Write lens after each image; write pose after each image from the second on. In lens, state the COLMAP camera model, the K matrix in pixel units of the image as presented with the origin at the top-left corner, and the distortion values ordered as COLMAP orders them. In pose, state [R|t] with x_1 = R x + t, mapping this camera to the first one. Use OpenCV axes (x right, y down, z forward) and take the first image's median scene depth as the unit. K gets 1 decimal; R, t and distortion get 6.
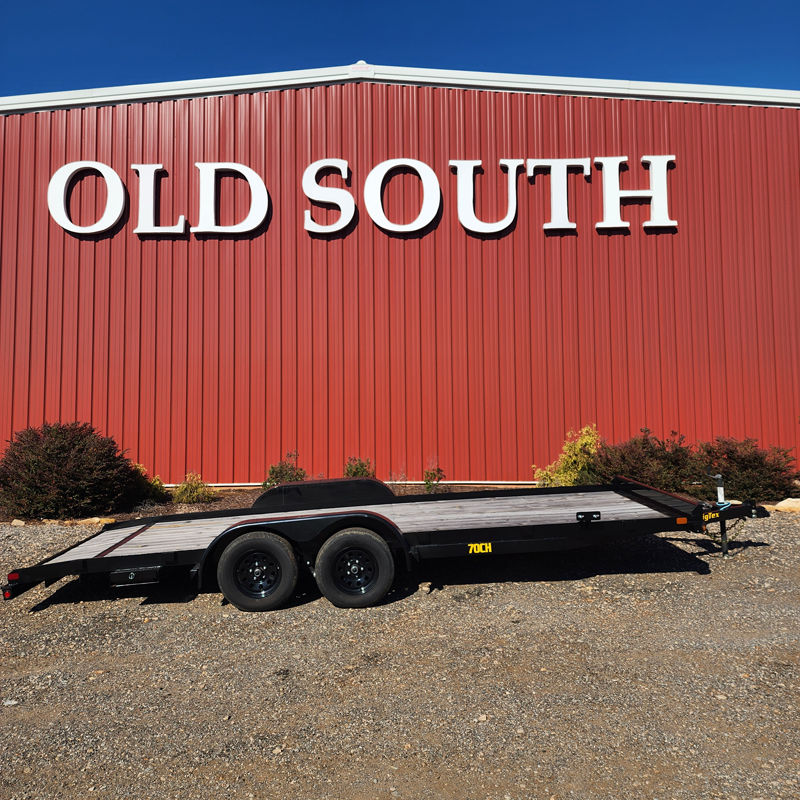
lens RADIAL K [[700.0, 0, 399.3], [0, 700.0, 382.1], [0, 0, 1]] dist [0.089082, -0.087961]
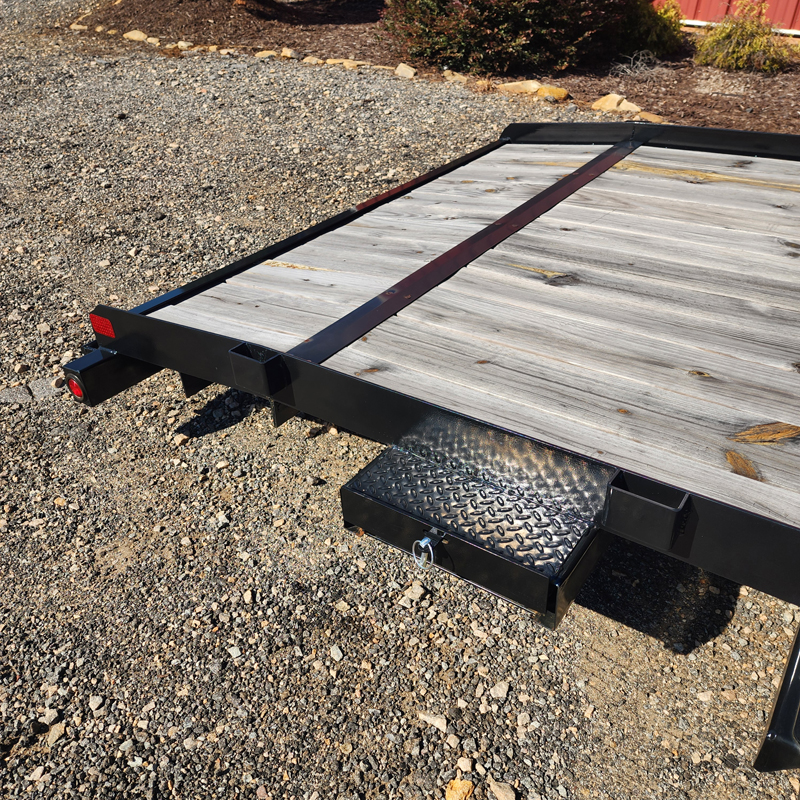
lens RADIAL K [[700.0, 0, 399.3], [0, 700.0, 382.1], [0, 0, 1]] dist [0.089082, -0.087961]
pose [[0.790637, 0.358165, -0.496600, -0.176454], [-0.004285, 0.814276, 0.580462, 0.073275], [0.612271, -0.456807, 0.645331, 0.516207]]
